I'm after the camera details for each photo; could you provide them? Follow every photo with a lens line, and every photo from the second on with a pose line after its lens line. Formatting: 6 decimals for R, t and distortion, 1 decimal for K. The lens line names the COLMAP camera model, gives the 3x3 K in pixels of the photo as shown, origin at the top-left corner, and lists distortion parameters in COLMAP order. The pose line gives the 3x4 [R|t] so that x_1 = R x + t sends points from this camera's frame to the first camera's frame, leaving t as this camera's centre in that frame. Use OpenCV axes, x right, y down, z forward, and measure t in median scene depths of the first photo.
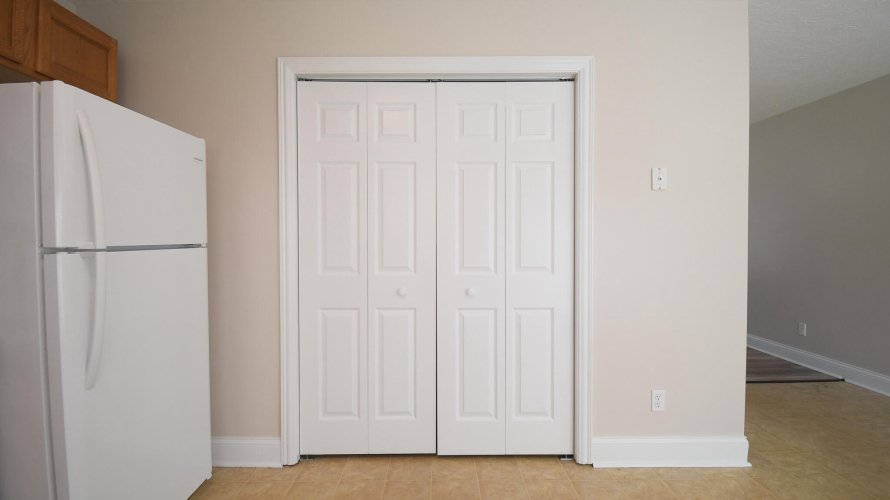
lens RADIAL K [[391.4, 0, 440.1], [0, 391.4, 247.9], [0, 0, 1]] dist [0.010030, -0.018999]
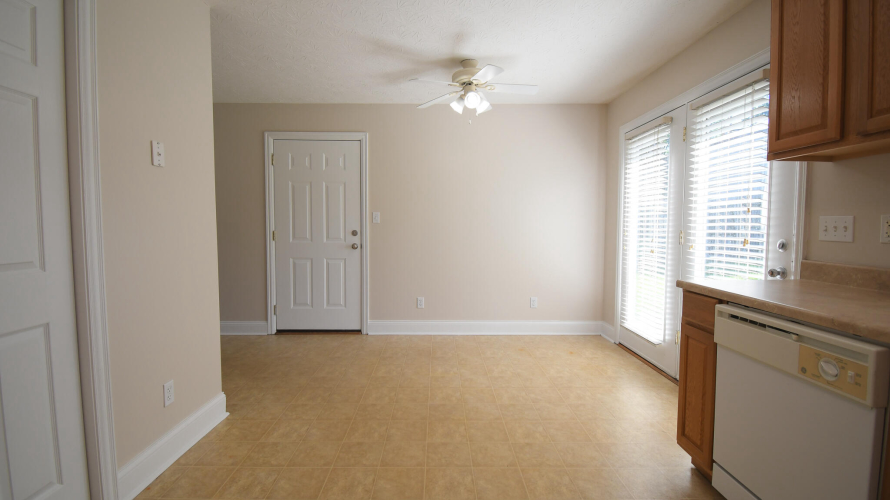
lens RADIAL K [[391.4, 0, 438.6], [0, 391.4, 248.2], [0, 0, 1]] dist [0.010030, -0.018999]
pose [[0.004354, -0.053437, 0.998562, -0.365460], [0.018323, 0.998408, 0.053348, 0.005702], [-0.999823, 0.018065, 0.005326, 0.351811]]
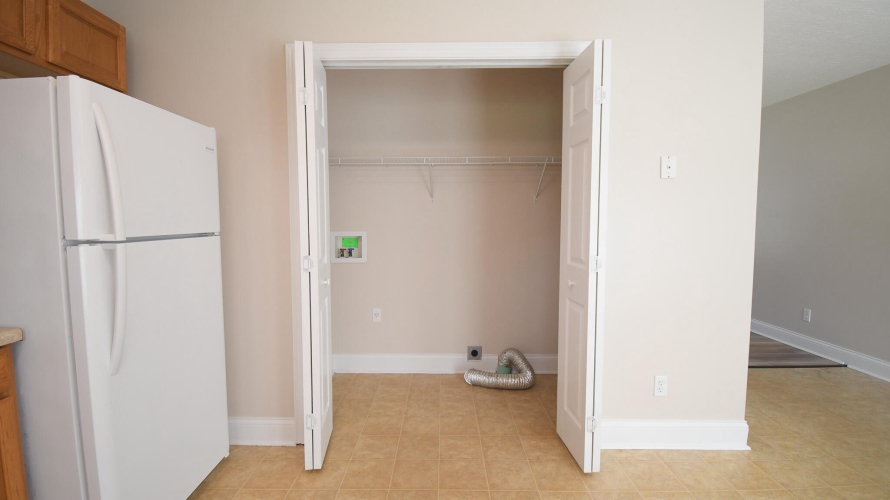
lens RADIAL K [[391.4, 0, 439.9], [0, 391.4, 247.5], [0, 0, 1]] dist [0.010030, -0.018999]
pose [[0.999922, 0.003076, -0.012118, -0.009000], [-0.002504, 0.998893, 0.046976, -0.018027], [0.012249, -0.046942, 0.998823, -0.012365]]
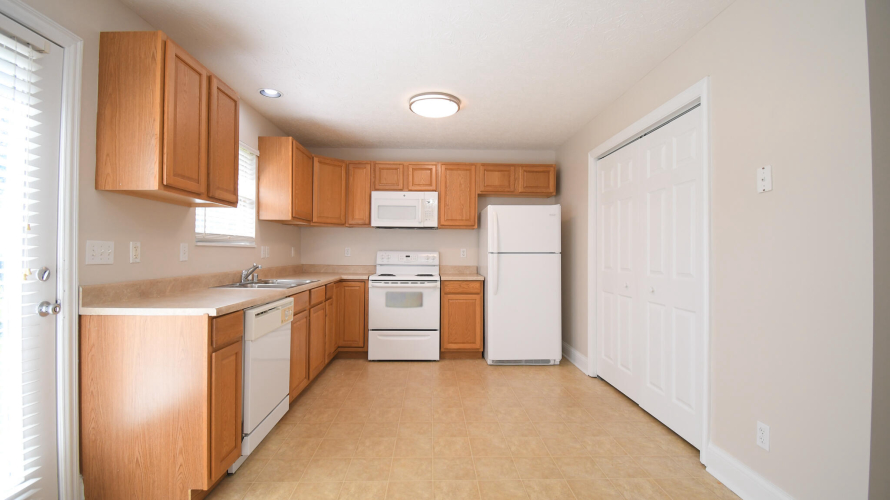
lens RADIAL K [[391.4, 0, 438.6], [0, 391.4, 243.8], [0, 0, 1]] dist [0.010030, -0.018999]
pose [[0.017849, -0.019106, -0.999658, 1.440060], [-0.024407, 0.999511, -0.019539, 0.001581], [0.999543, 0.024748, 0.017374, 0.266342]]
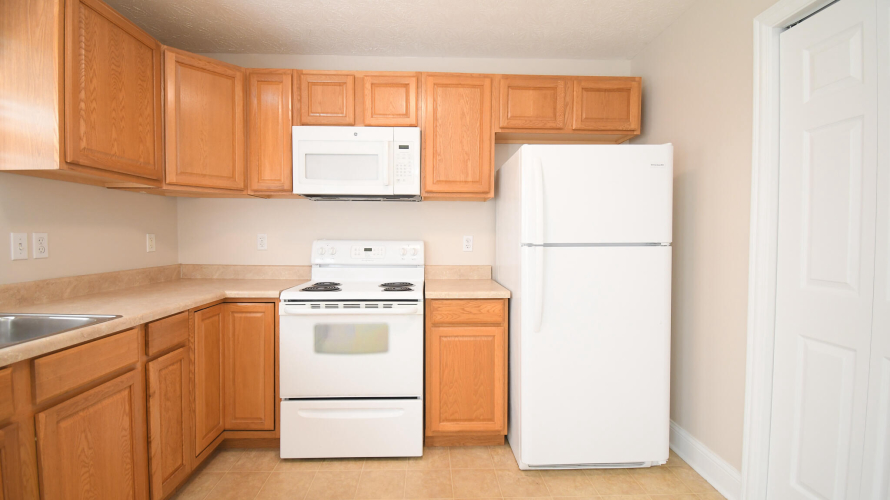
lens RADIAL K [[391.4, 0, 438.9], [0, 391.4, 246.5], [0, 0, 1]] dist [0.010030, -0.018999]
pose [[0.024422, 0.027311, -0.999329, 0.403022], [-0.021098, 0.999418, 0.026798, -0.014176], [0.999479, 0.020430, 0.024984, 0.327656]]
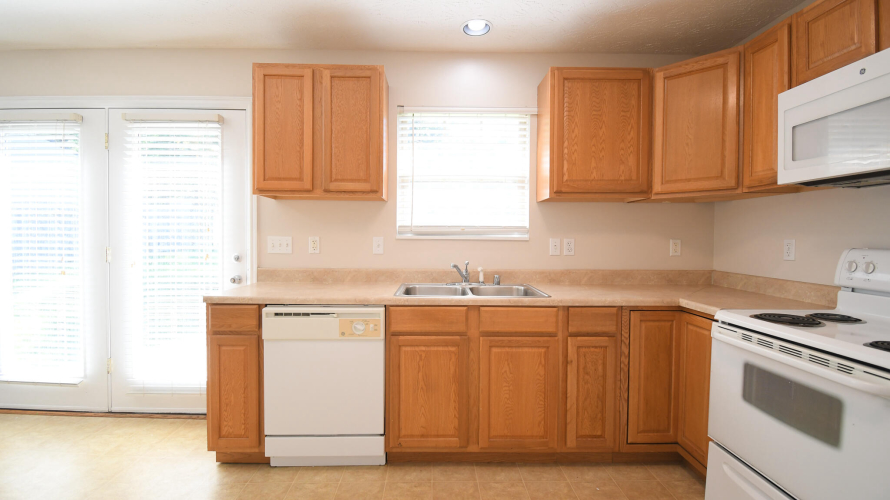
lens RADIAL K [[391.4, 0, 445.0], [0, 391.4, 246.7], [0, 0, 1]] dist [0.010030, -0.018999]
pose [[-0.999903, -0.005859, -0.012647, -0.029442], [-0.006358, 0.999190, 0.039736, -0.024788], [0.012404, 0.039813, -0.999130, 0.769550]]
